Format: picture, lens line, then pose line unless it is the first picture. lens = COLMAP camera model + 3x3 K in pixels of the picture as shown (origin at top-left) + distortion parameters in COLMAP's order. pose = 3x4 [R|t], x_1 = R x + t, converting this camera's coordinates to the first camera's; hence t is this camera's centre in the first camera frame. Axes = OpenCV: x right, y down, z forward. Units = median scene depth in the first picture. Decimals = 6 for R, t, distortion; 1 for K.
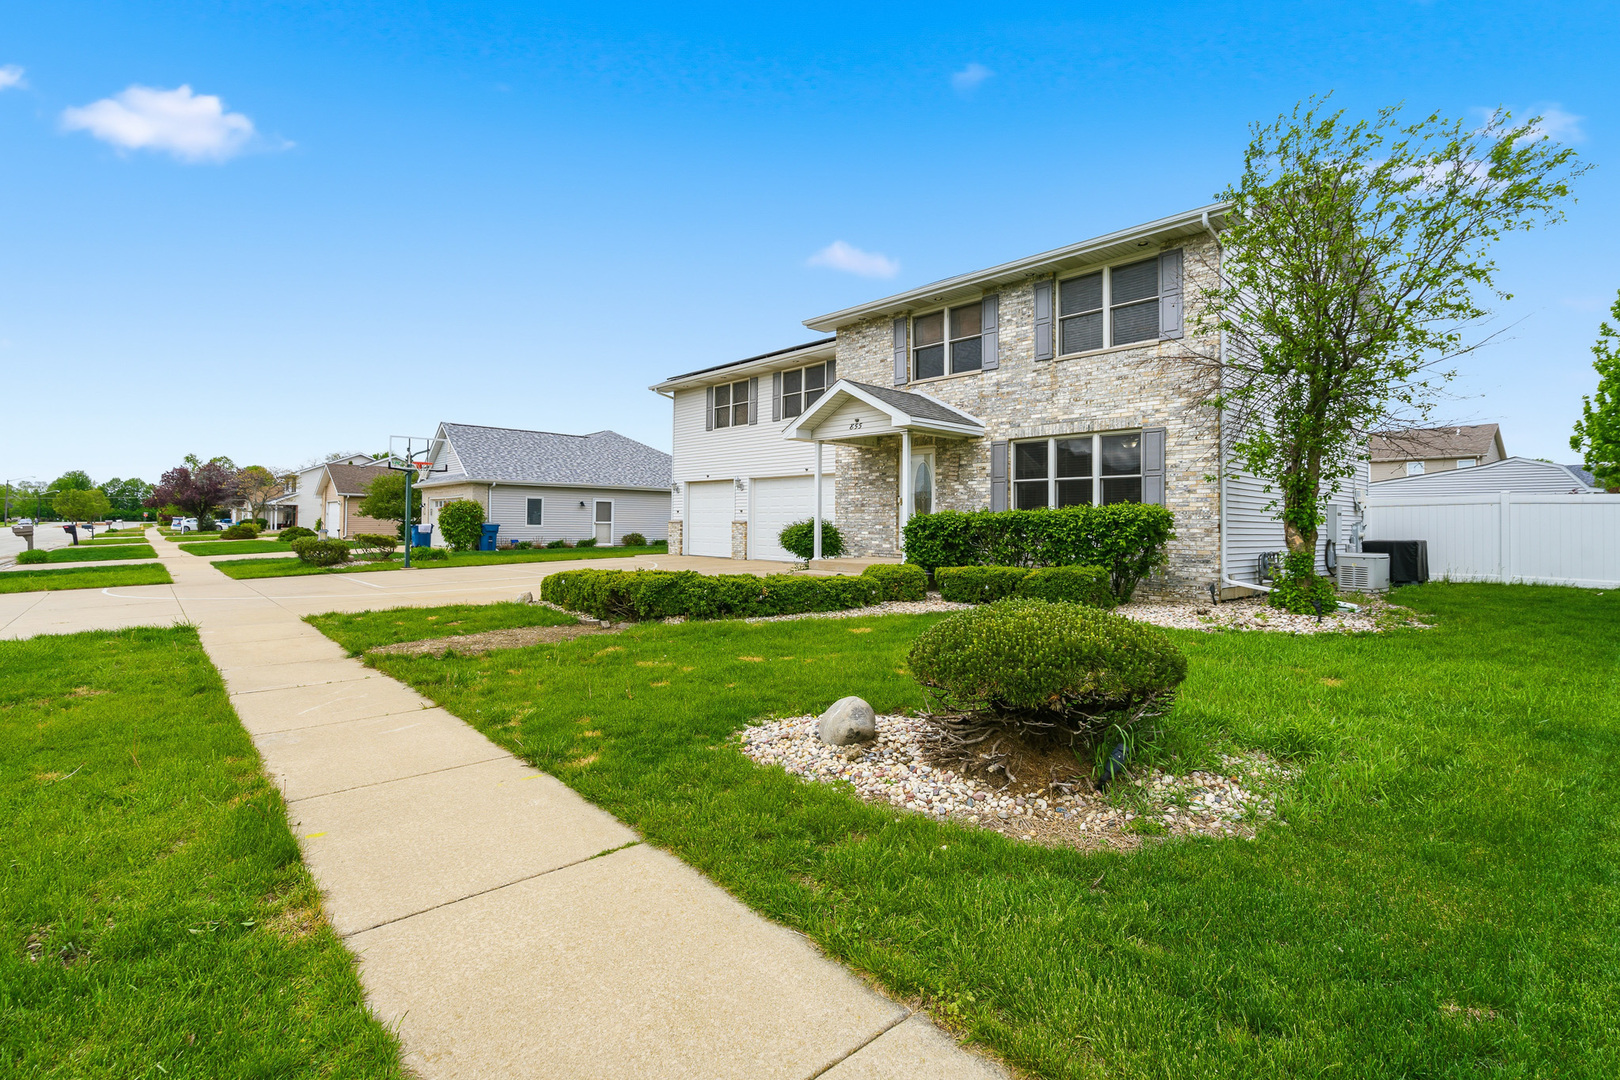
lens RADIAL K [[763.5, 0, 809.1], [0, 763.5, 520.1], [0, 0, 1]] dist [-0.000305, 0.000103]
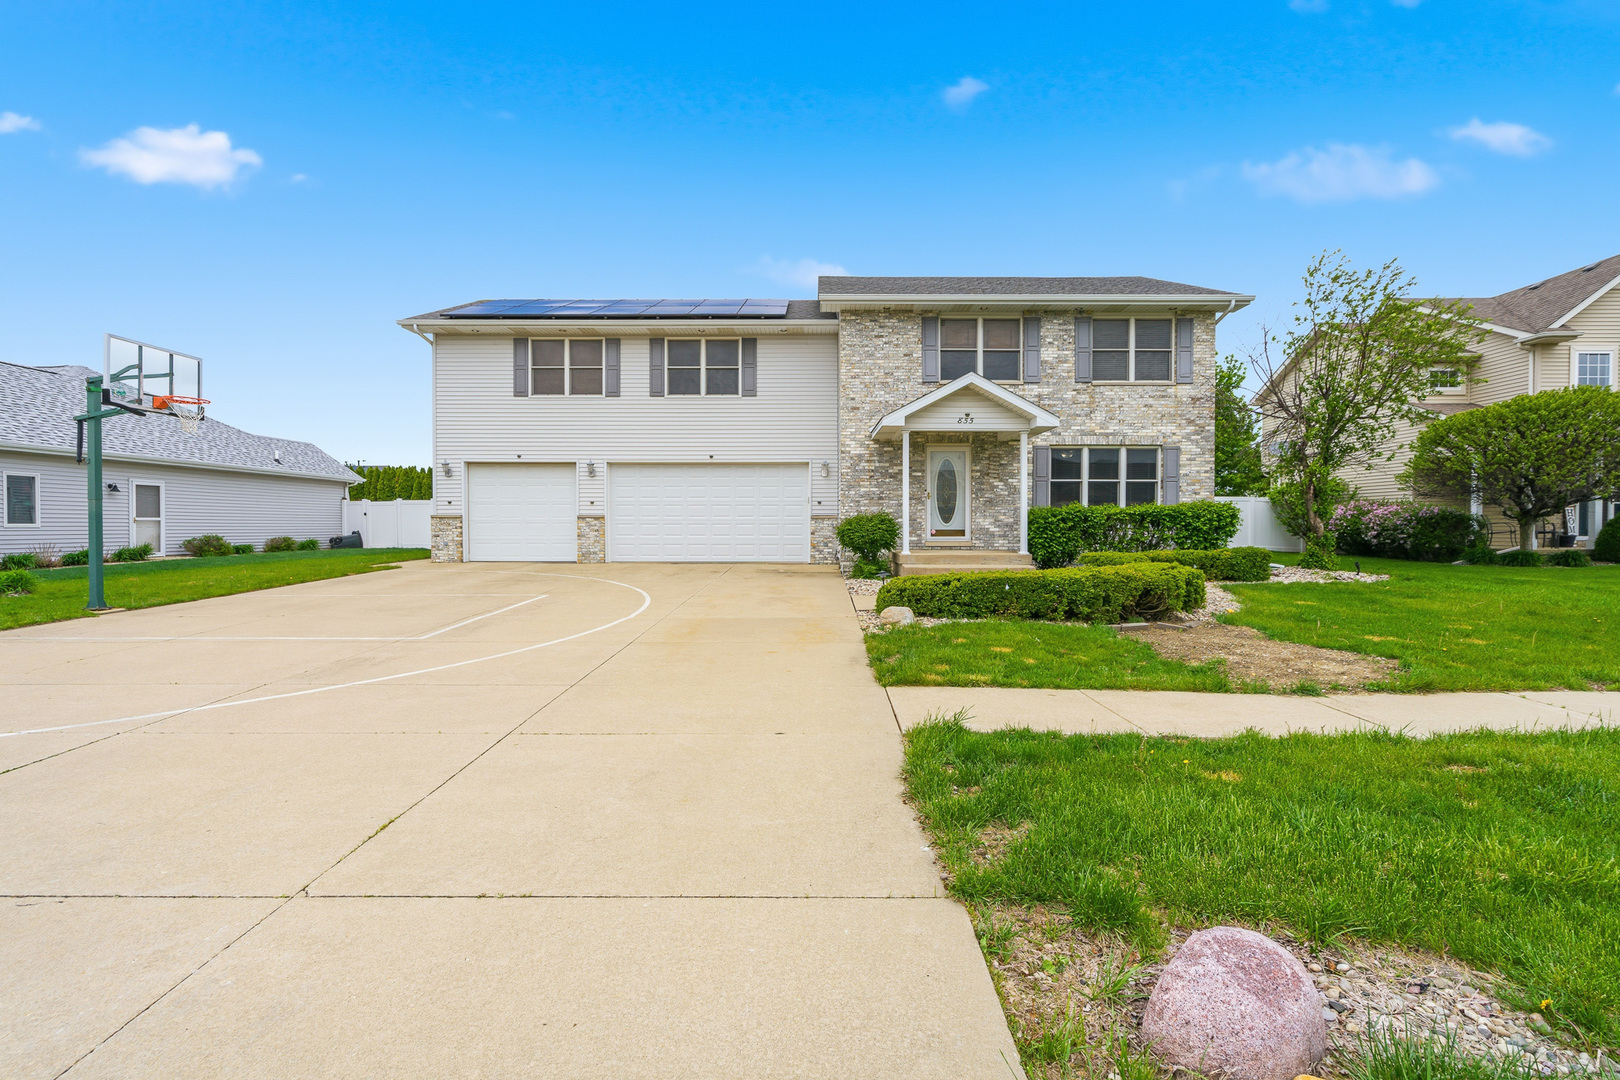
lens RADIAL K [[733.6, 0, 810.0], [0, 733.6, 540.0], [0, 0, 1]] dist [-0.004972, 0.000328]
pose [[0.669765, -0.024056, 0.742183, -0.824973], [0.000988, 0.999503, 0.031505, 0.004721], [-0.742572, -0.020368, 0.669456, 0.513308]]
